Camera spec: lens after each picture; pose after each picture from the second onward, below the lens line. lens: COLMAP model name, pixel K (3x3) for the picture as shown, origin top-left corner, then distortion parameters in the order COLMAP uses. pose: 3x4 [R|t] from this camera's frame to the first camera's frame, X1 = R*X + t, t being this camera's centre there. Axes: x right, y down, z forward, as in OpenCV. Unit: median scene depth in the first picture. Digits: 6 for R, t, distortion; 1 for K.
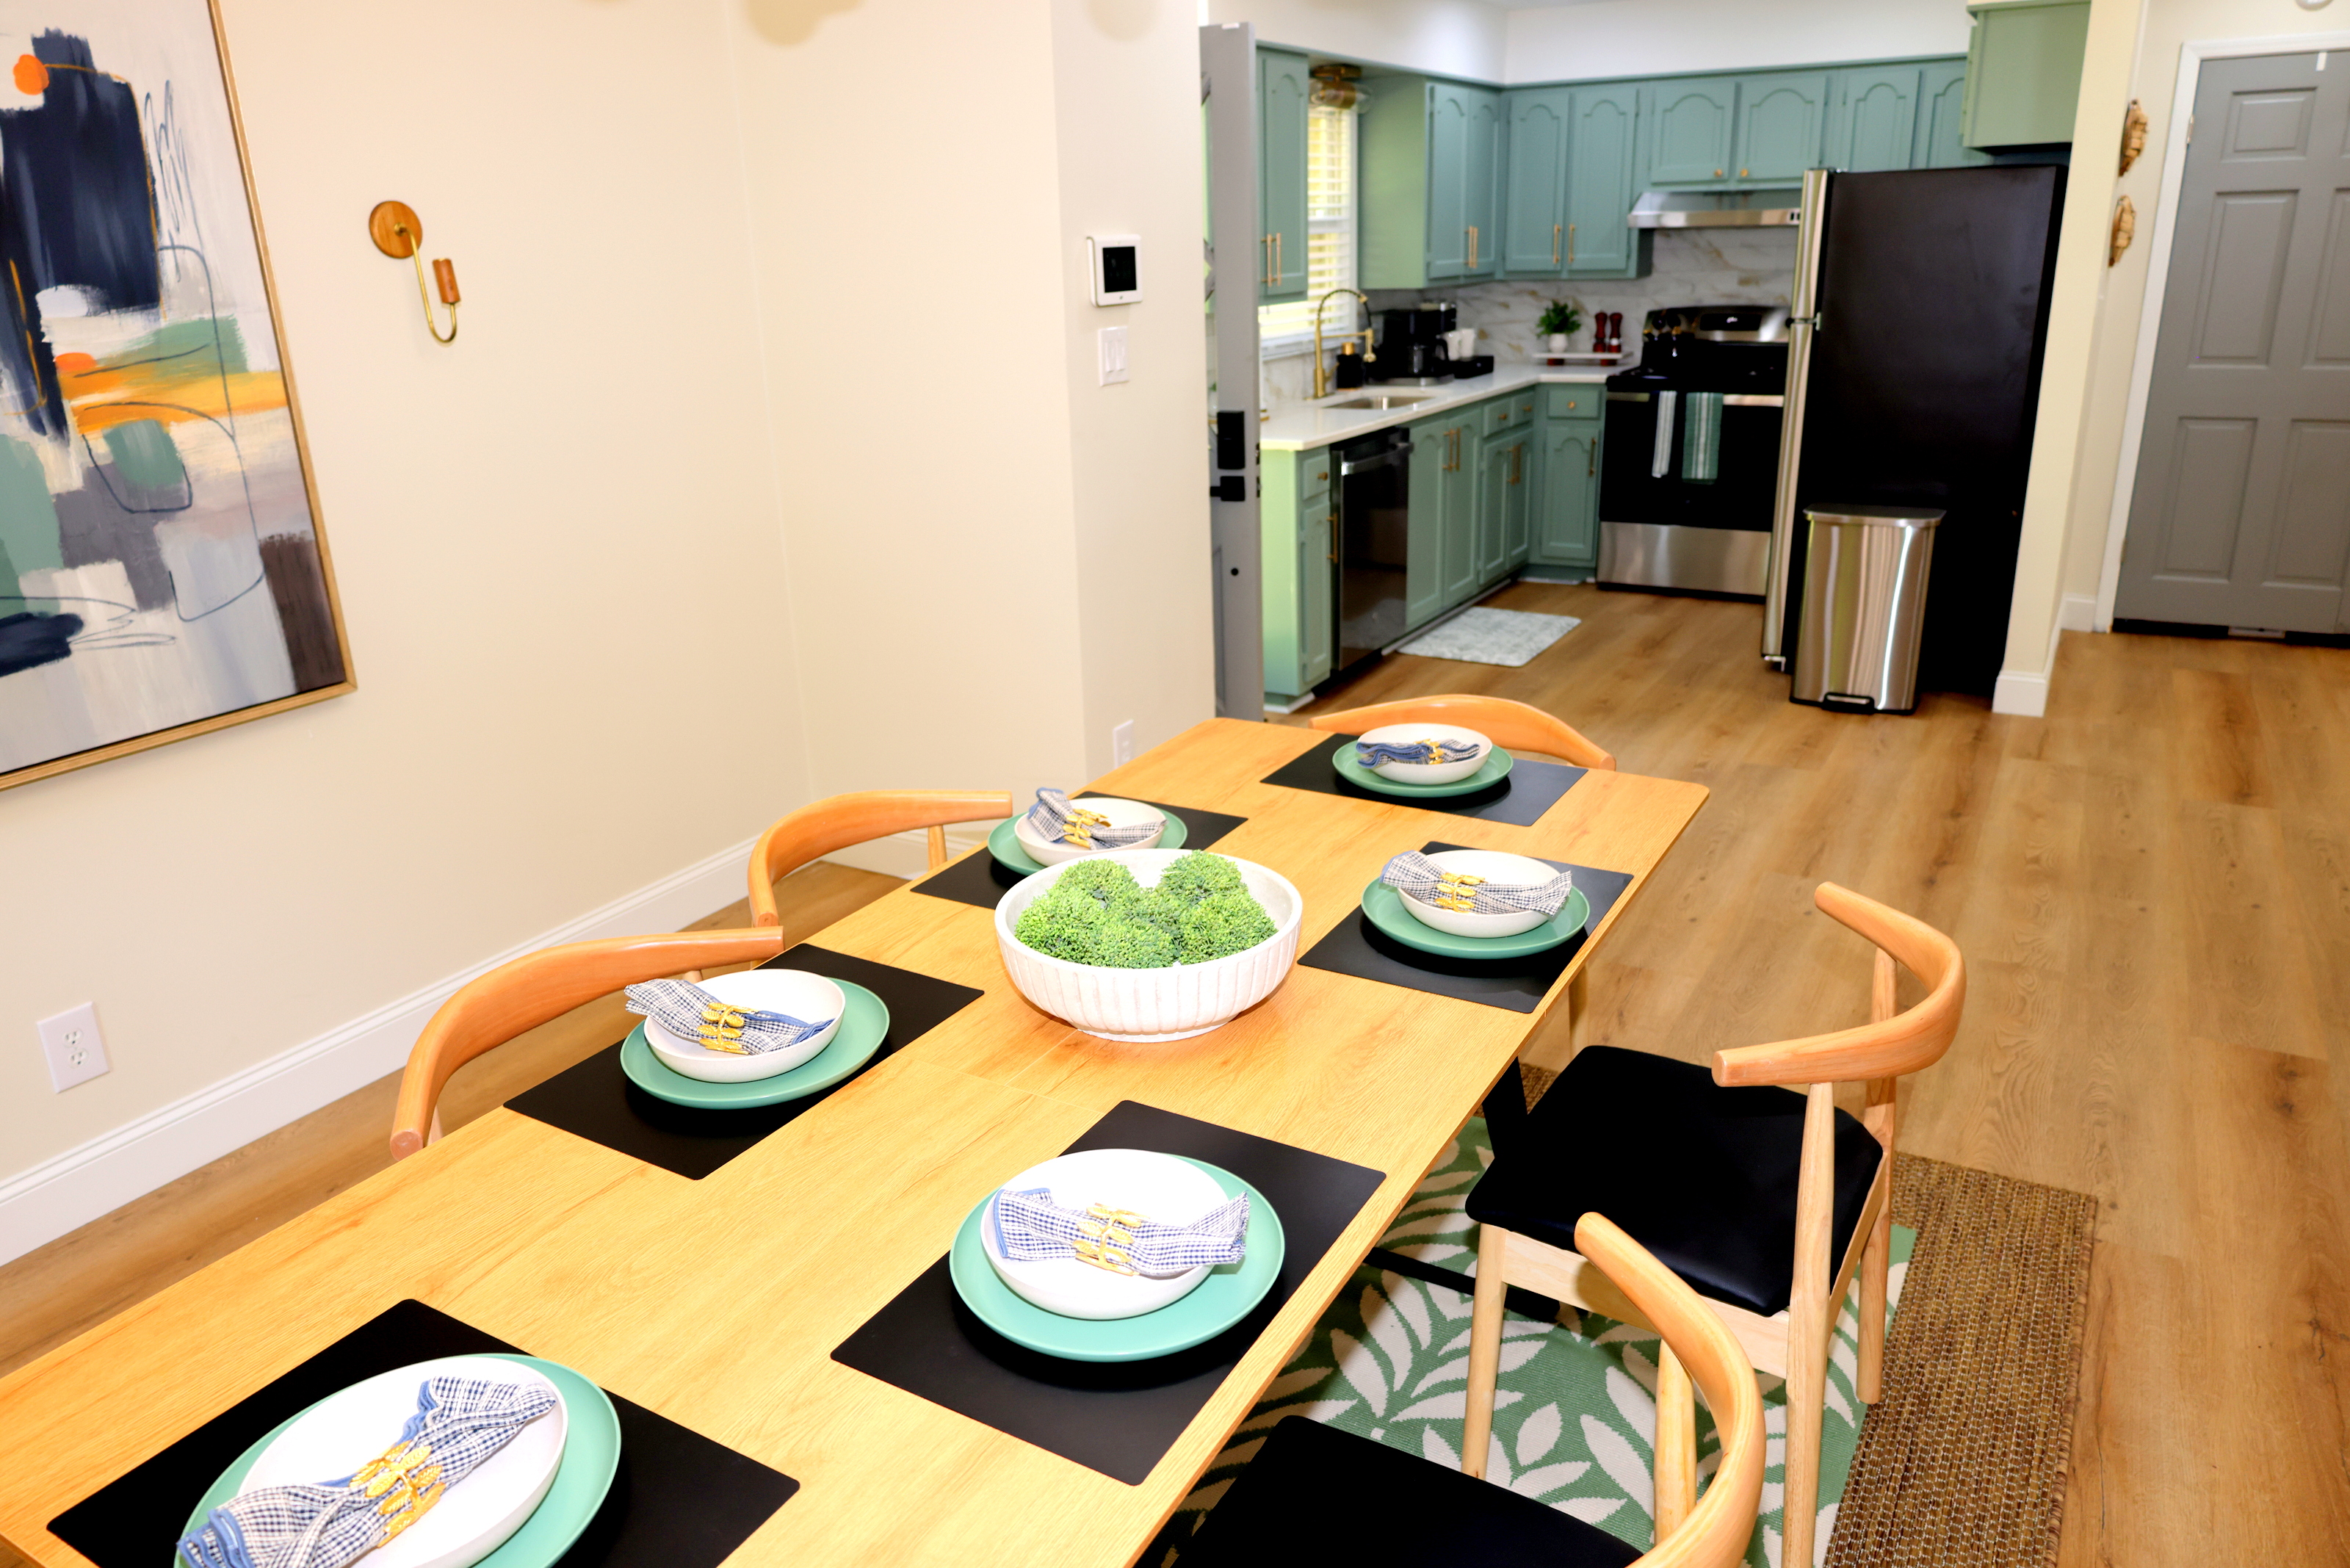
lens RADIAL K [[1594.0, 0, 1183.3], [0, 1594.0, 774.5], [0, 0, 1]] dist [-0.011259, 0.002457]
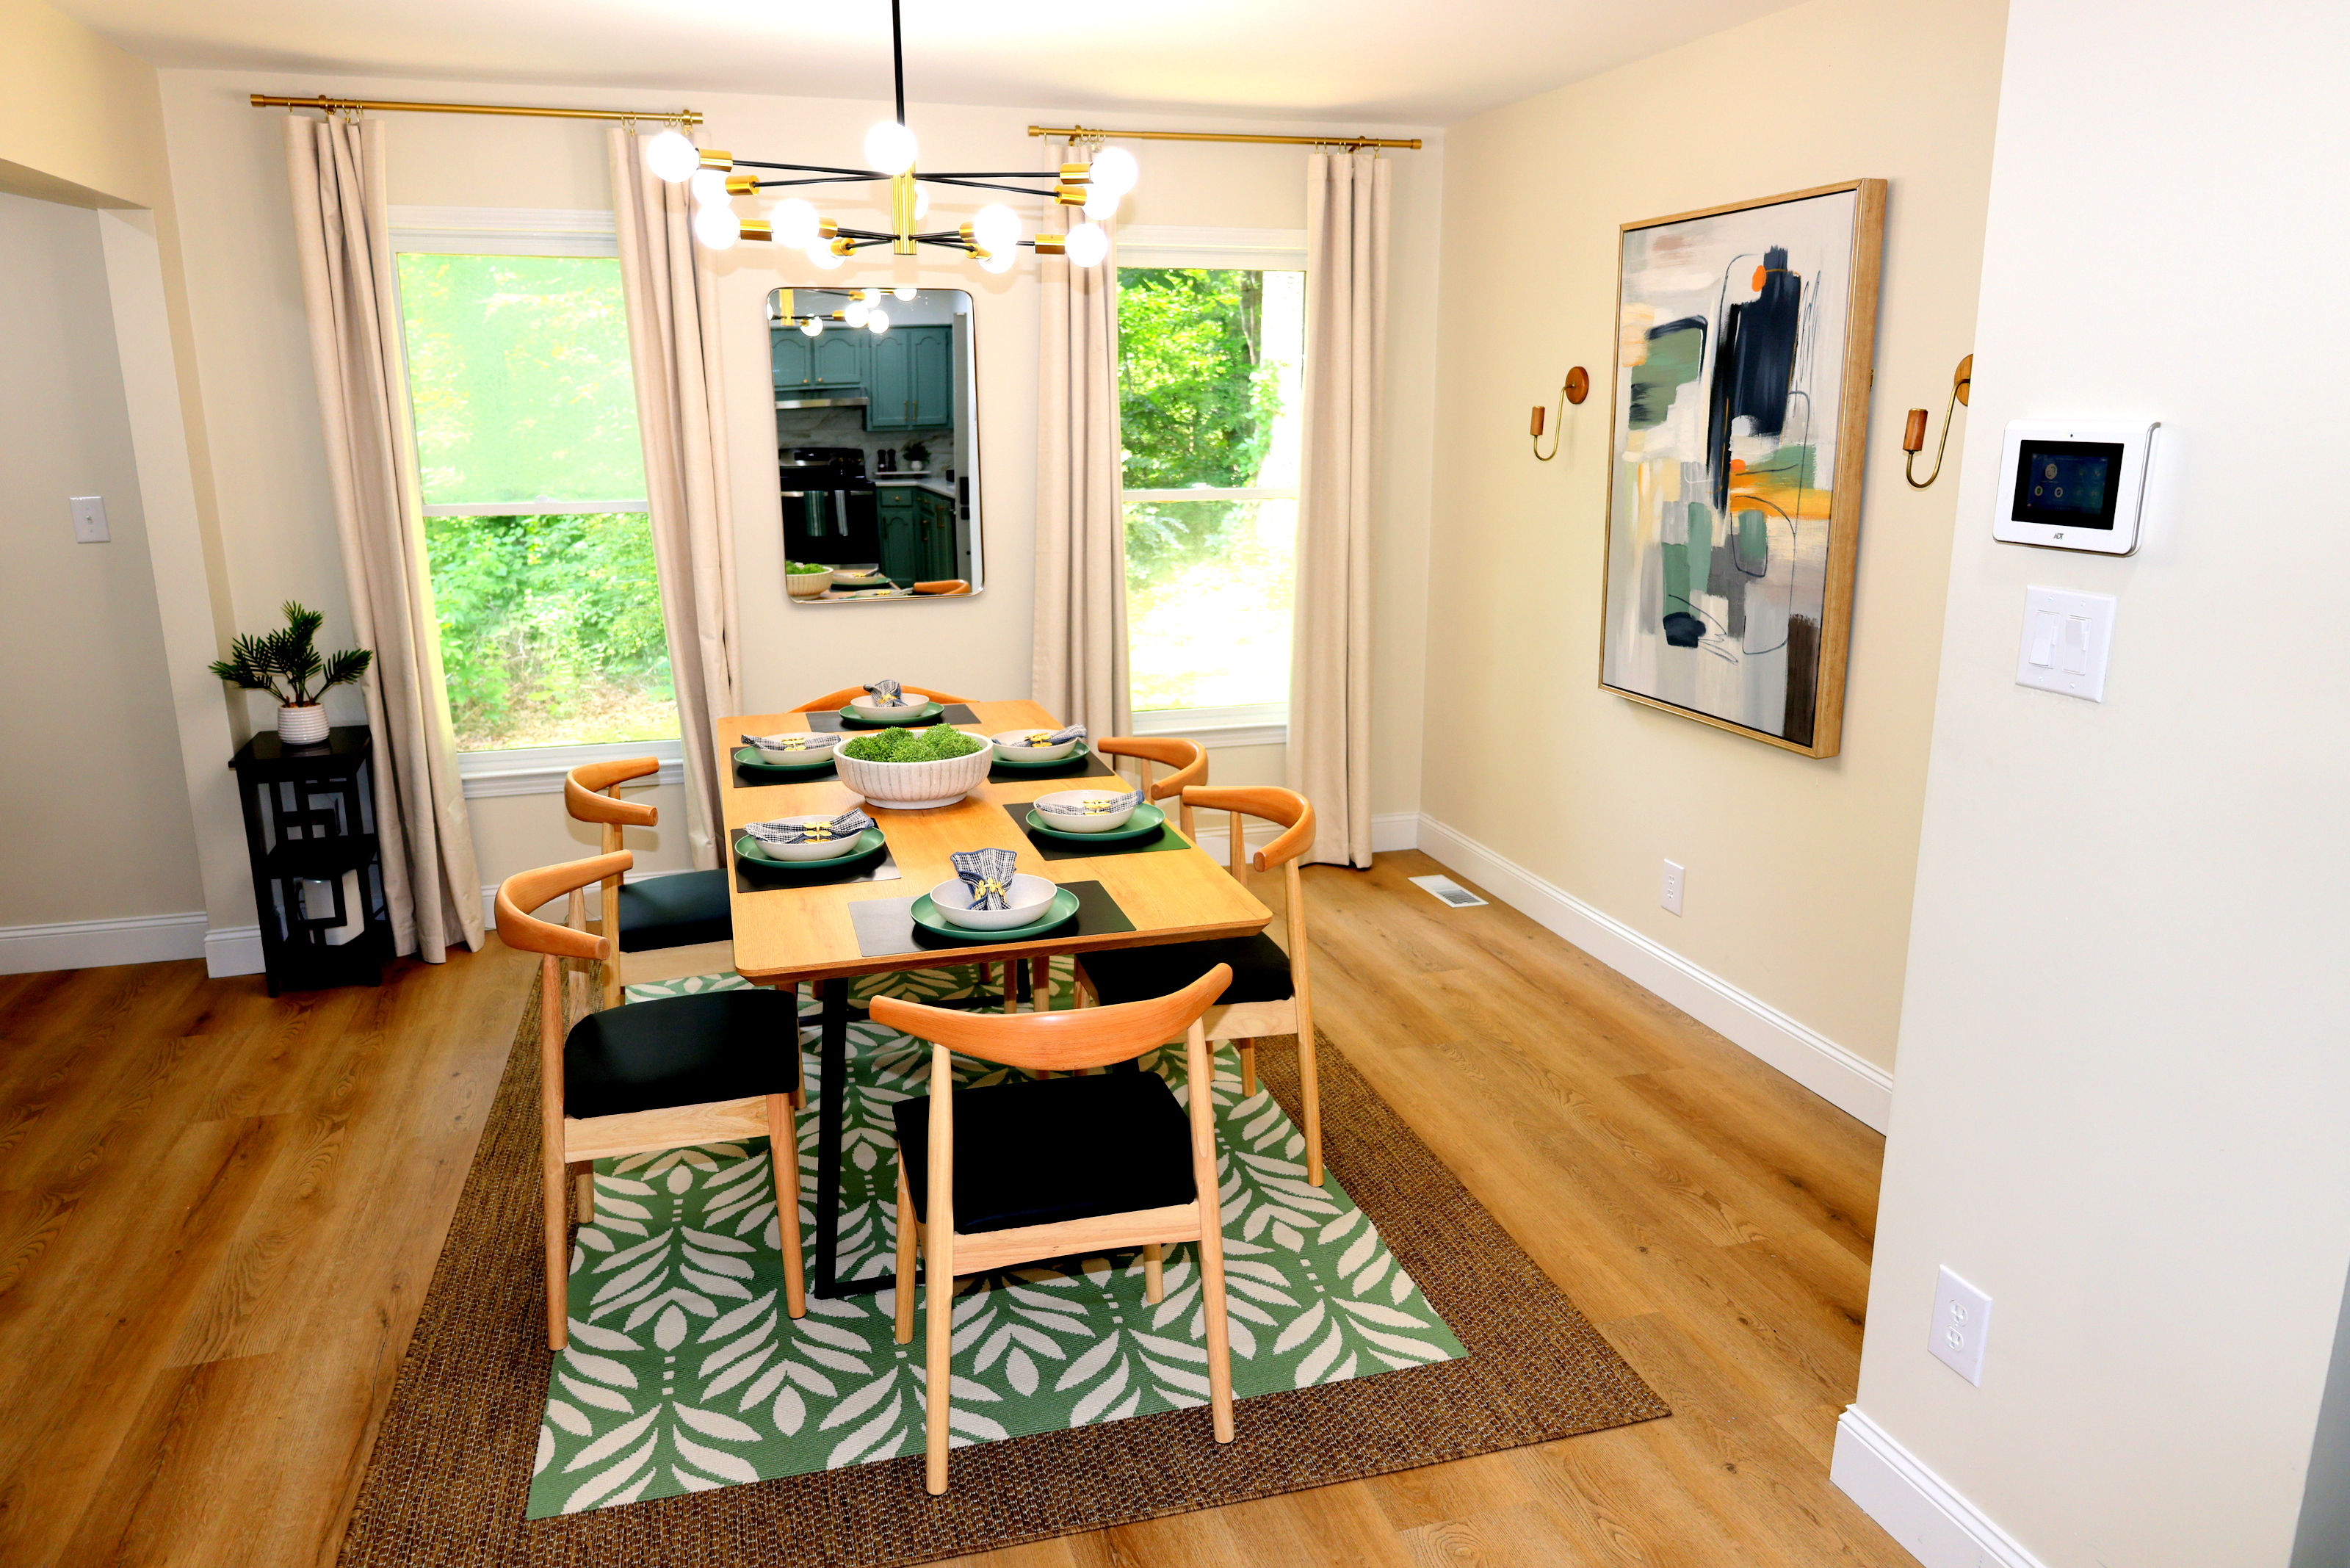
lens RADIAL K [[1594.0, 0, 1181.1], [0, 1594.0, 788.5], [0, 0, 1]] dist [-0.011259, 0.002457]
pose [[-0.687838, 0.203666, -0.696706, 0.738691], [-0.214442, 0.859970, 0.463105, -0.557029], [0.693465, 0.467944, -0.547845, 1.535519]]
